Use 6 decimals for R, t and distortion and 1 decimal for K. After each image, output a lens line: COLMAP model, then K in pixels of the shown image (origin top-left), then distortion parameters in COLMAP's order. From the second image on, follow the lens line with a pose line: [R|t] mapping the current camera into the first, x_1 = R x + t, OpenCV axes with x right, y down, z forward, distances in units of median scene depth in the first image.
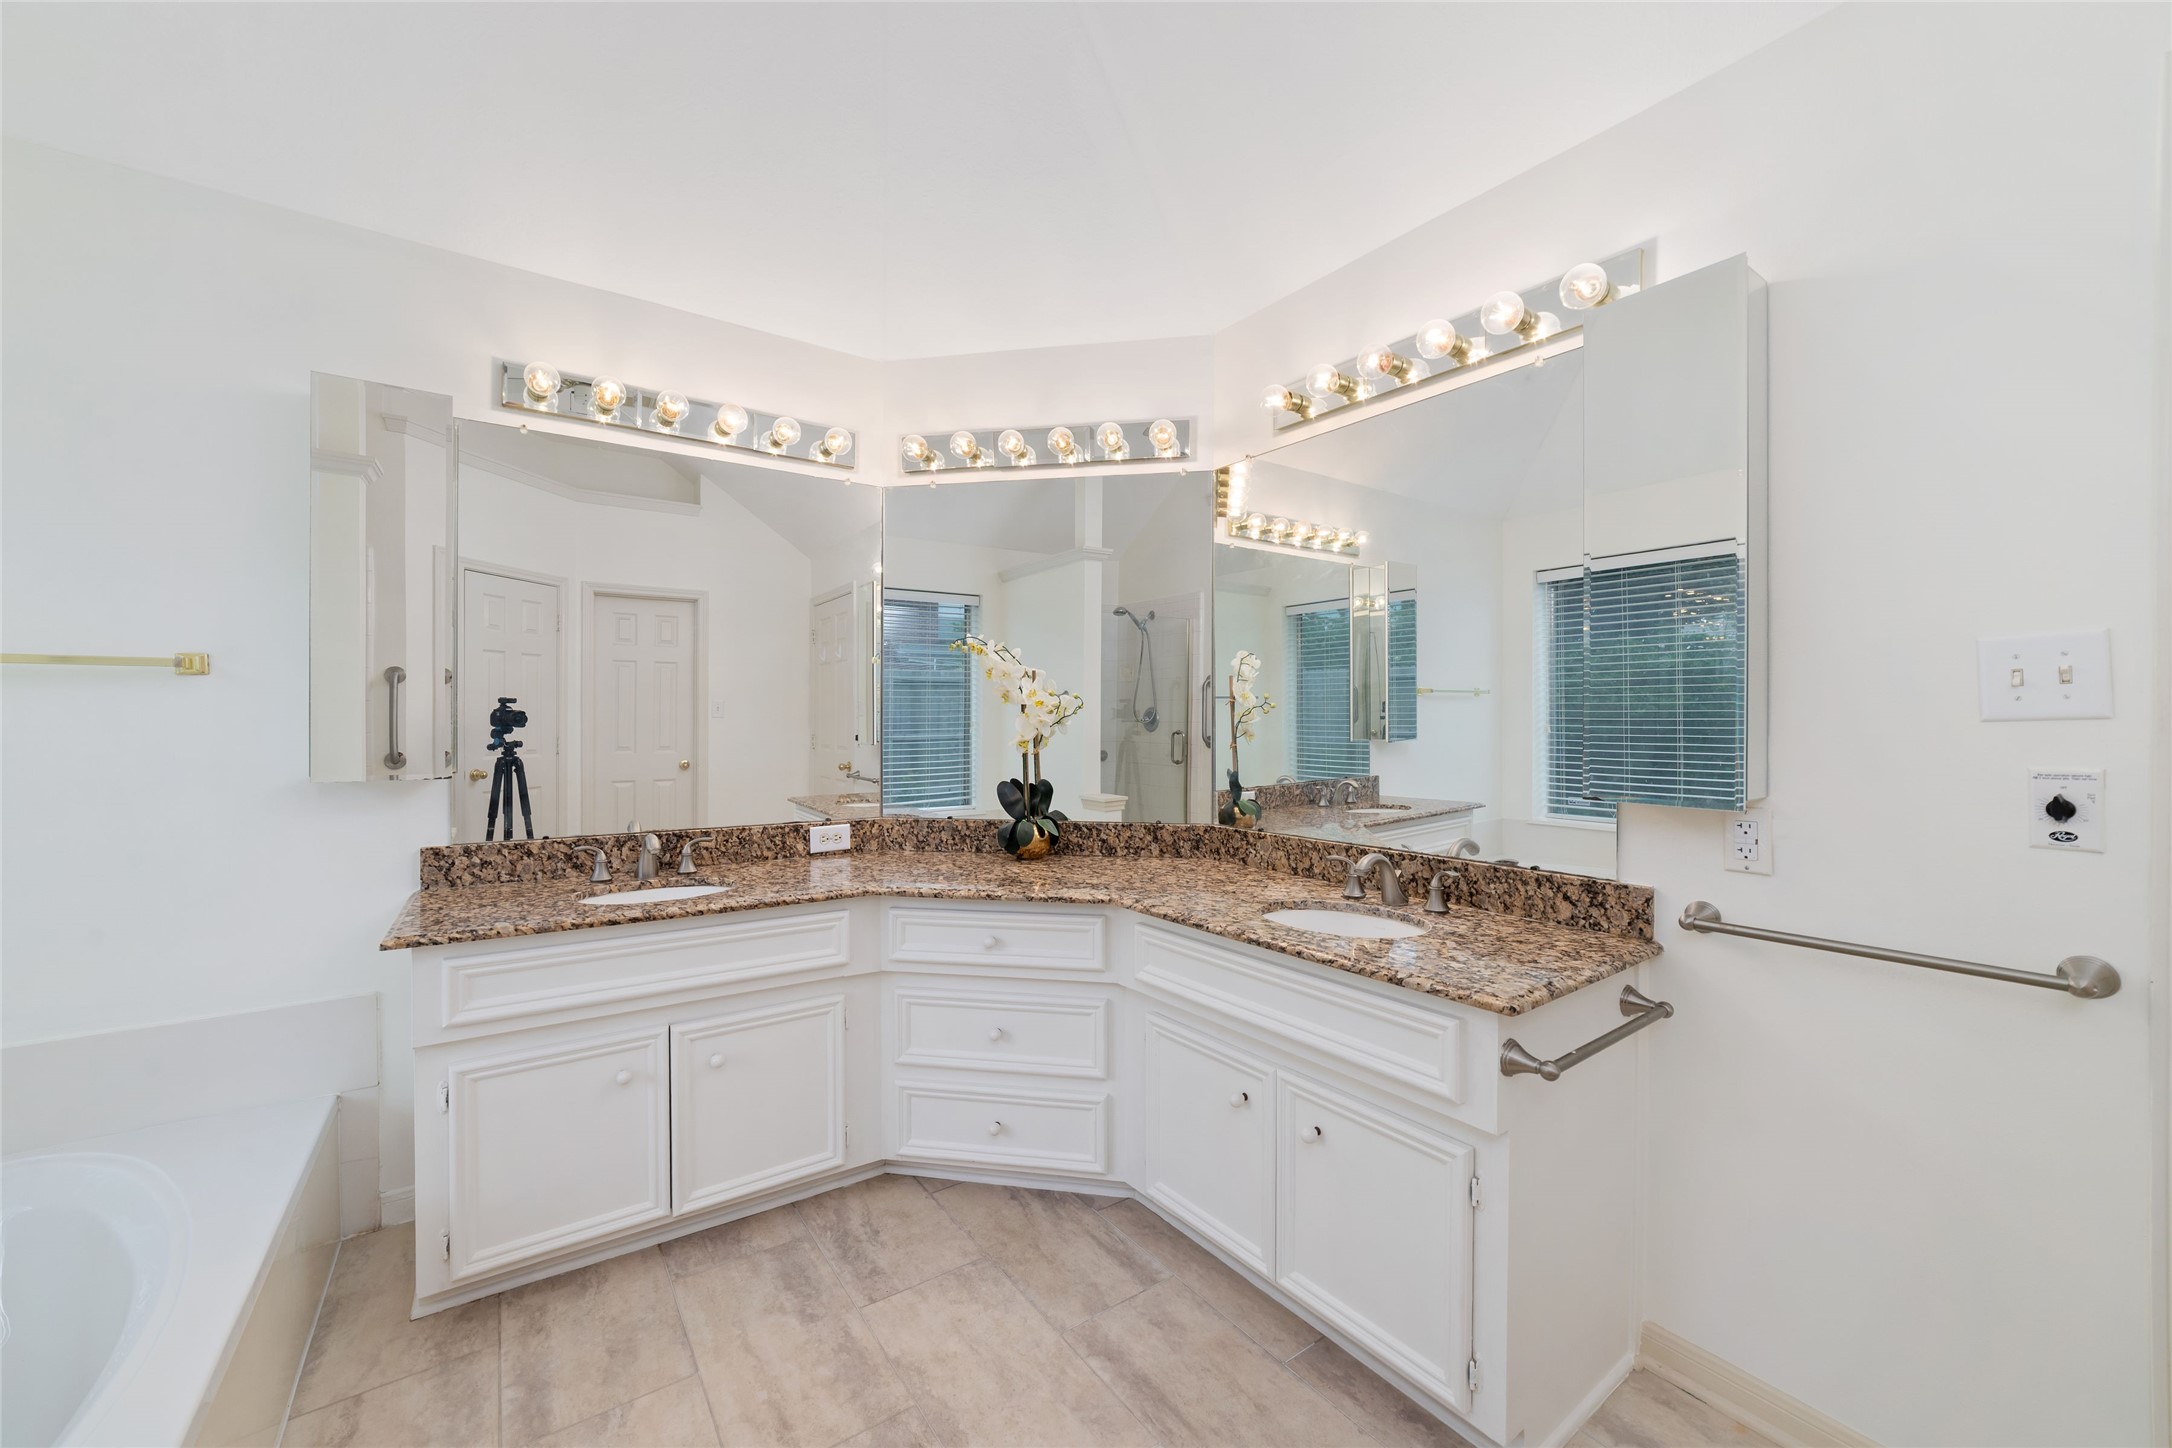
lens RADIAL K [[832.7, 0, 1088.9], [0, 832.7, 723.5], [0, 0, 1]] dist [-0.026339, 0.009912]
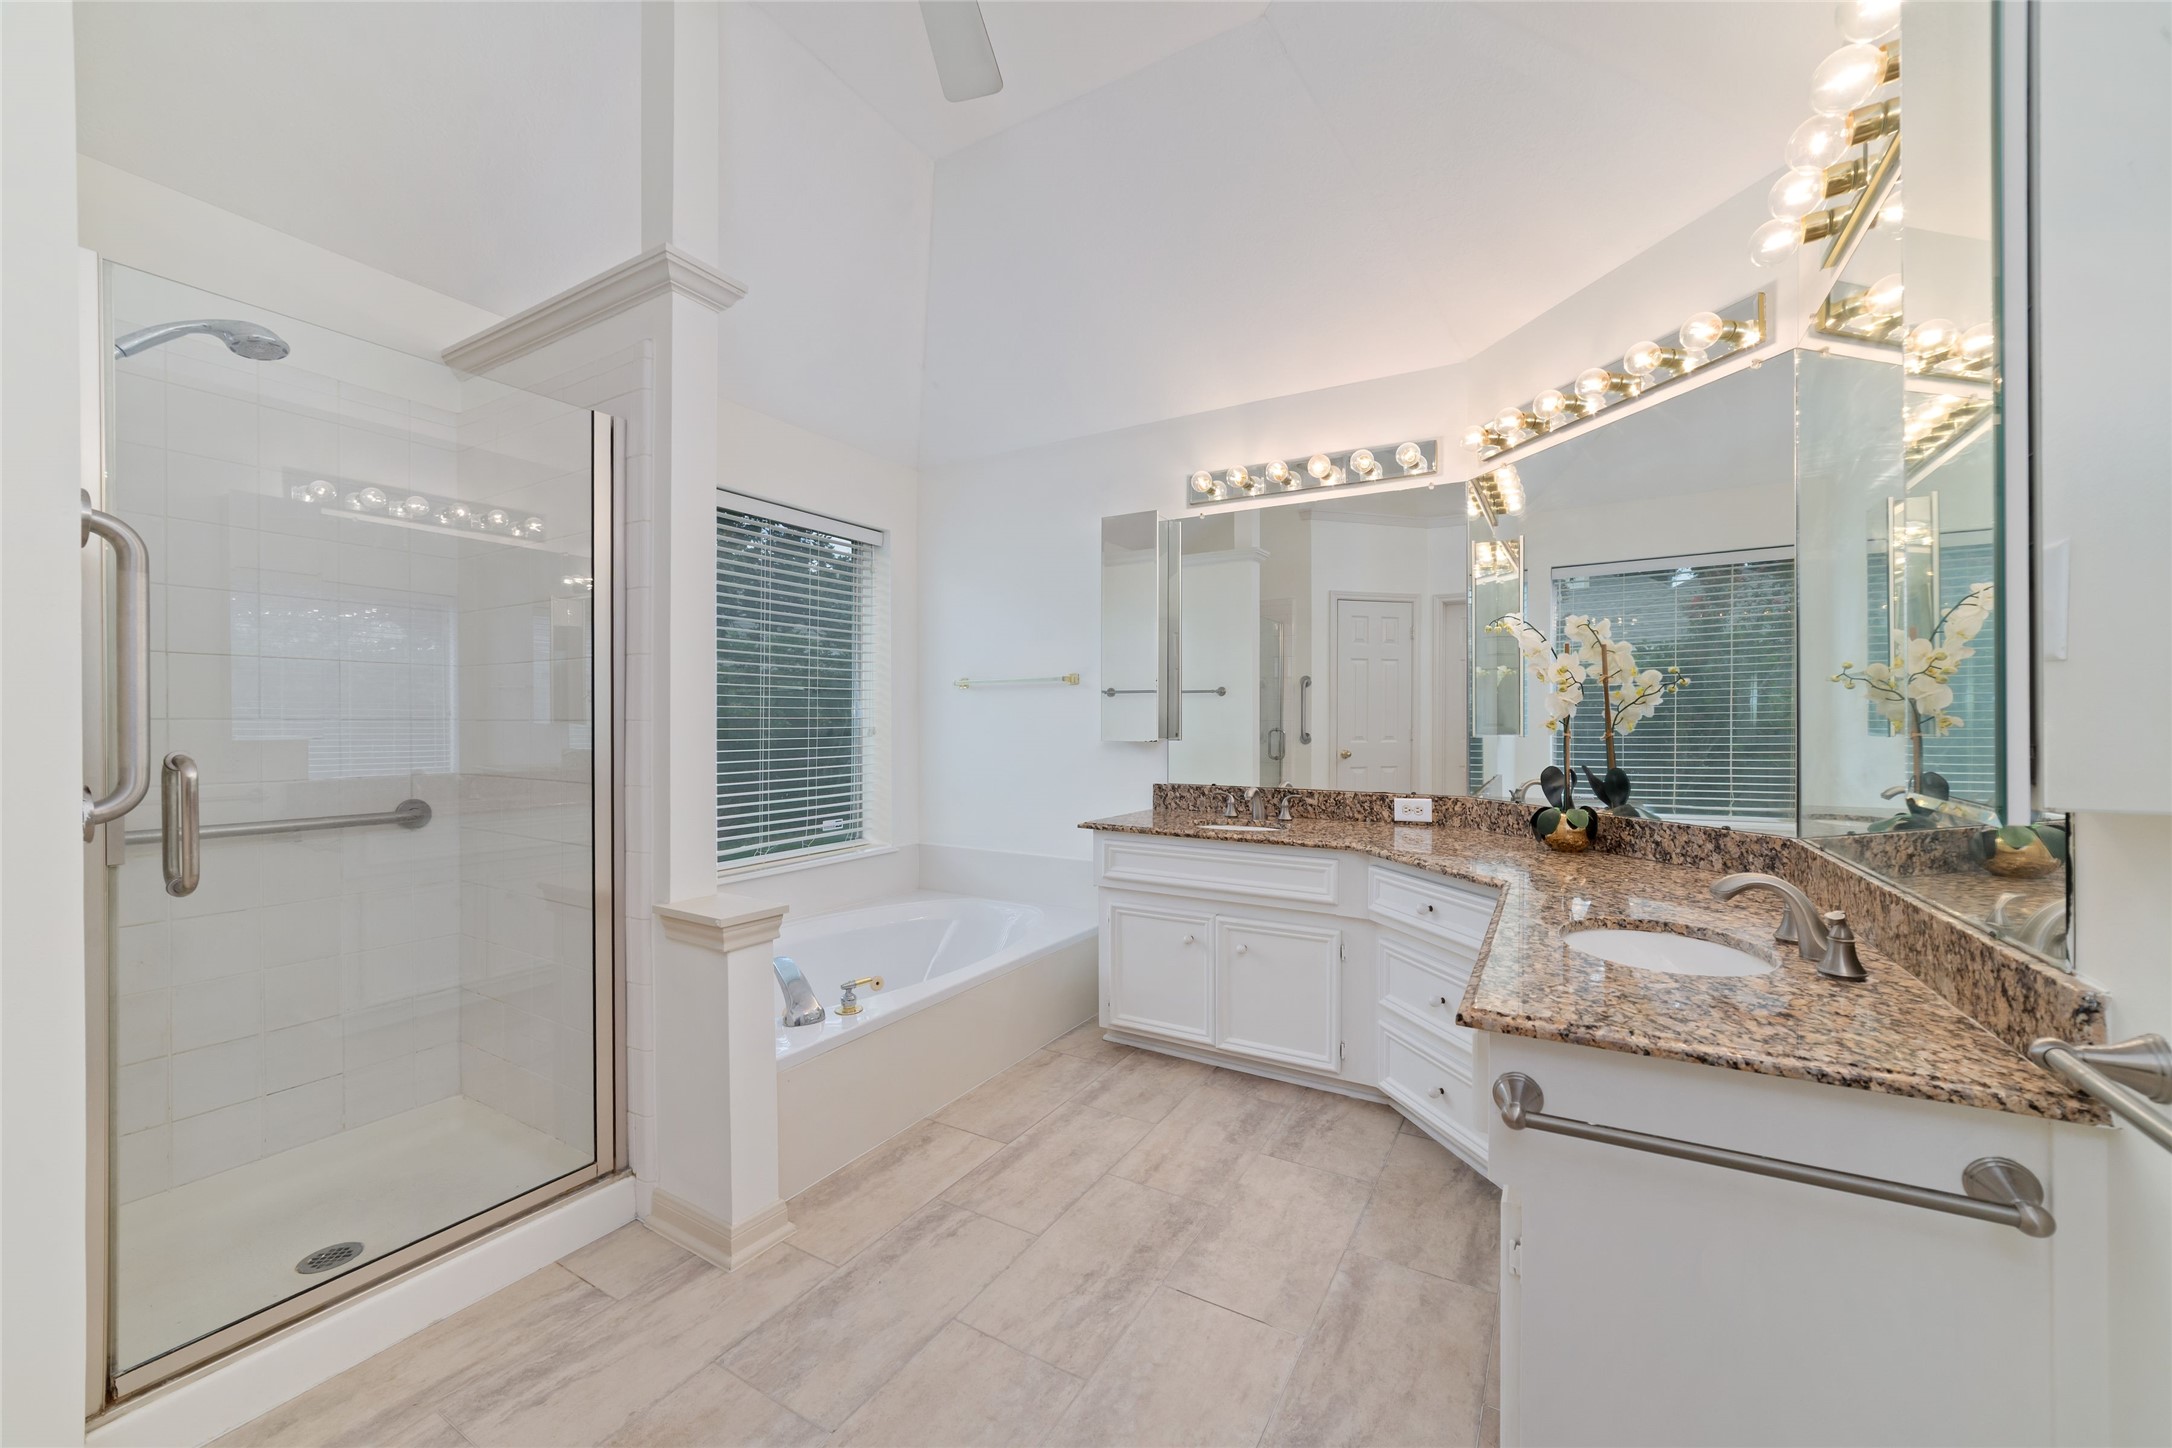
lens RADIAL K [[832.7, 0, 1088.9], [0, 832.7, 723.5], [0, 0, 1]] dist [-0.026339, 0.009912]
pose [[0.409994, 0.001736, -0.912087, 0.601592], [-0.002604, 0.999996, 0.000733, 0.025434], [0.912085, 0.002075, 0.409997, 0.165104]]
